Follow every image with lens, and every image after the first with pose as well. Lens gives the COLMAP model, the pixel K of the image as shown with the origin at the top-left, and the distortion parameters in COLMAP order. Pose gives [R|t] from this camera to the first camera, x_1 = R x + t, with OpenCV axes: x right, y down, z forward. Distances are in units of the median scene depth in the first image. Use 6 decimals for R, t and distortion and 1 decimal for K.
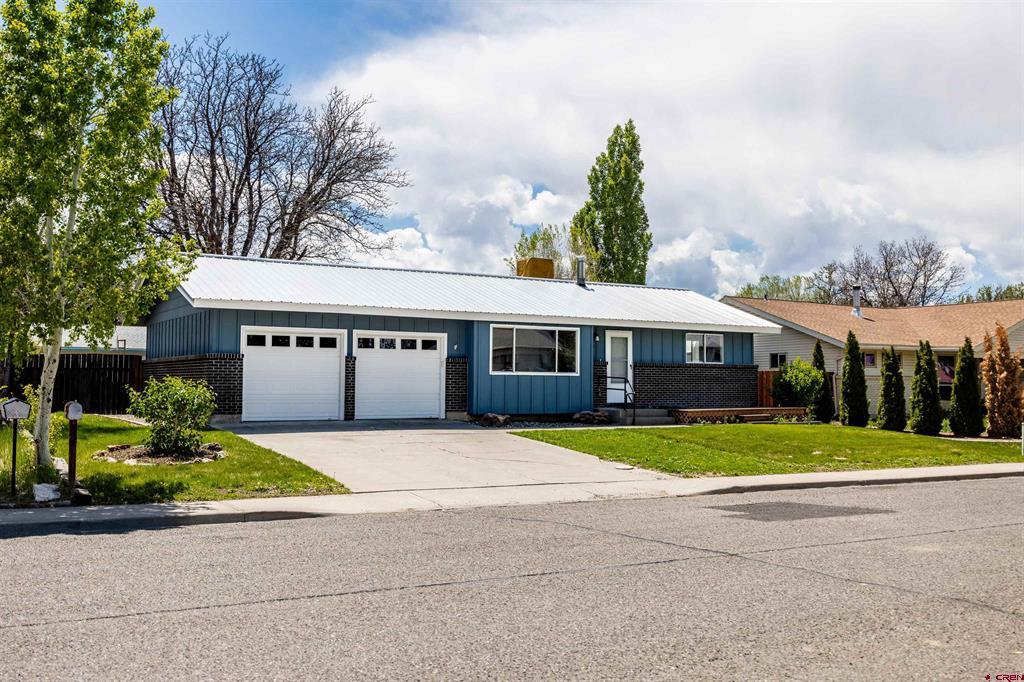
lens RADIAL K [[979.4, 0, 512.0], [0, 979.4, 341.0], [0, 0, 1]] dist [-0.001277, 0.009725]
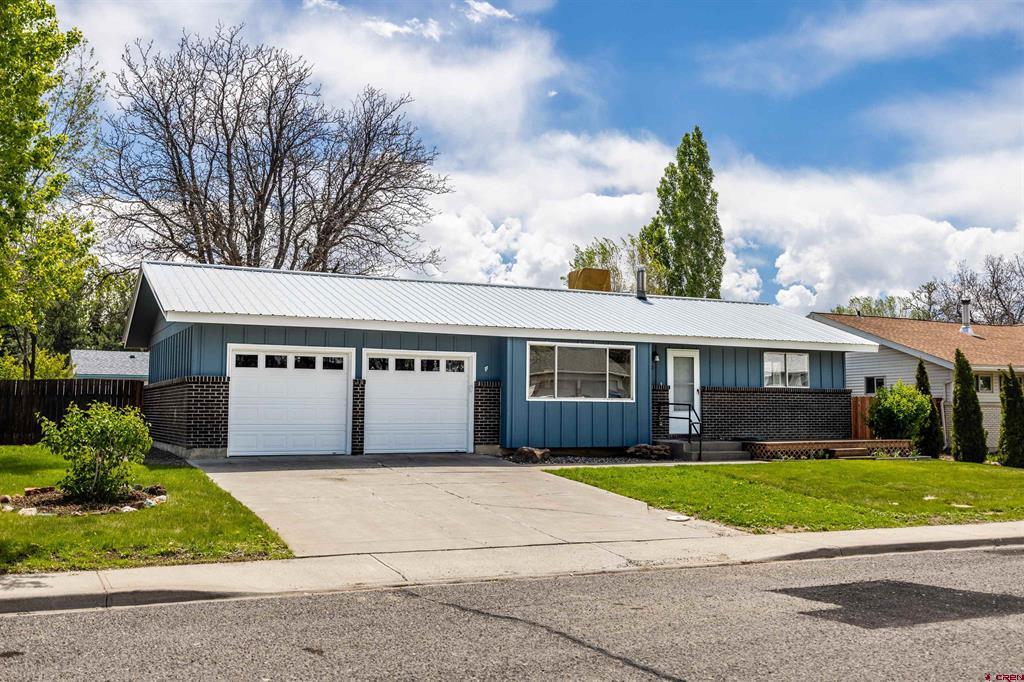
lens RADIAL K [[979.4, 0, 512.0], [0, 979.4, 341.0], [0, 0, 1]] dist [-0.001277, 0.009725]
pose [[0.996260, -0.007816, -0.086050, 0.037606], [0.005227, 0.999528, -0.030272, 0.008052], [0.086246, 0.029709, 0.995831, 0.151762]]
